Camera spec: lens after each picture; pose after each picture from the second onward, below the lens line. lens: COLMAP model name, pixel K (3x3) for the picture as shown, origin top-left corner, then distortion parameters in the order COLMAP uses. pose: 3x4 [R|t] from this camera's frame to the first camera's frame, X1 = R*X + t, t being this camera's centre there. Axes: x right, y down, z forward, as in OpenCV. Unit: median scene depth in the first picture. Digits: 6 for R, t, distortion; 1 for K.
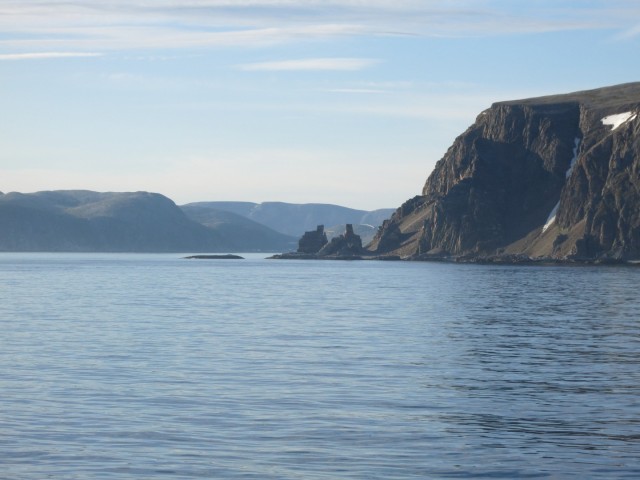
lens RADIAL K [[2185.5, 0, 320.0], [0, 2185.5, 240.0], [0, 0, 1]] dist [0.004518, -0.849230]
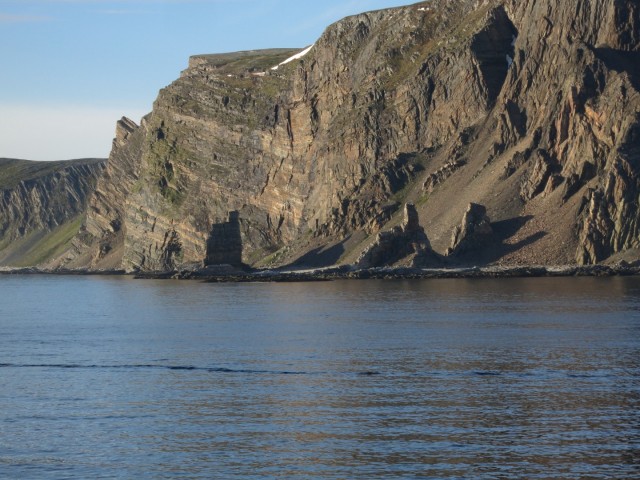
lens RADIAL K [[2131.5, 0, 320.0], [0, 2131.5, 240.0], [0, 0, 1]] dist [0.005564, -0.652279]
pose [[0.863803, -0.016169, 0.503570, -0.244632], [0.018615, 0.999827, 0.000172, 0.000284], [-0.503486, 0.009226, 0.863954, 0.596069]]
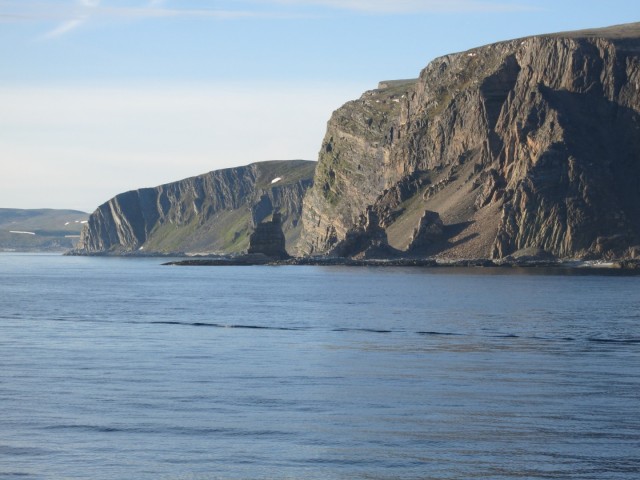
lens RADIAL K [[2131.5, 0, 320.0], [0, 2131.5, 240.0], [0, 0, 1]] dist [0.005564, -0.652279]
pose [[0.958398, -0.002188, 0.285426, -0.184225], [0.001487, 0.999995, 0.002672, -0.000287], [-0.285431, -0.002136, 0.958397, 0.389723]]
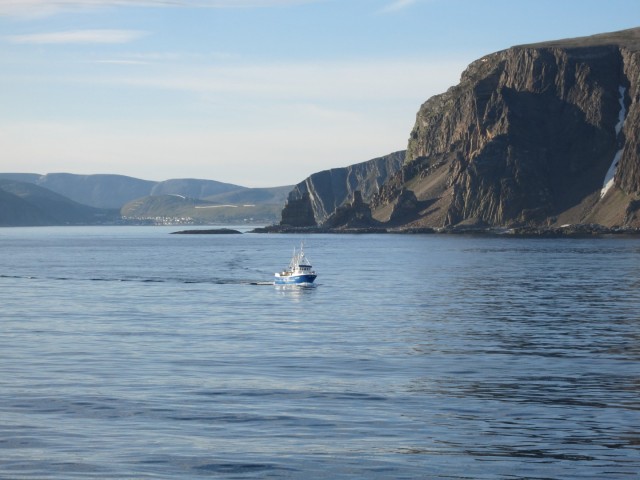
lens RADIAL K [[2131.5, 0, 320.0], [0, 2131.5, 240.0], [0, 0, 1]] dist [0.005564, -0.652279]
pose [[0.993159, -0.011992, 0.116150, -0.095454], [0.010378, 0.999841, 0.014495, -0.000315], [-0.116306, -0.013191, 0.993126, 0.192070]]
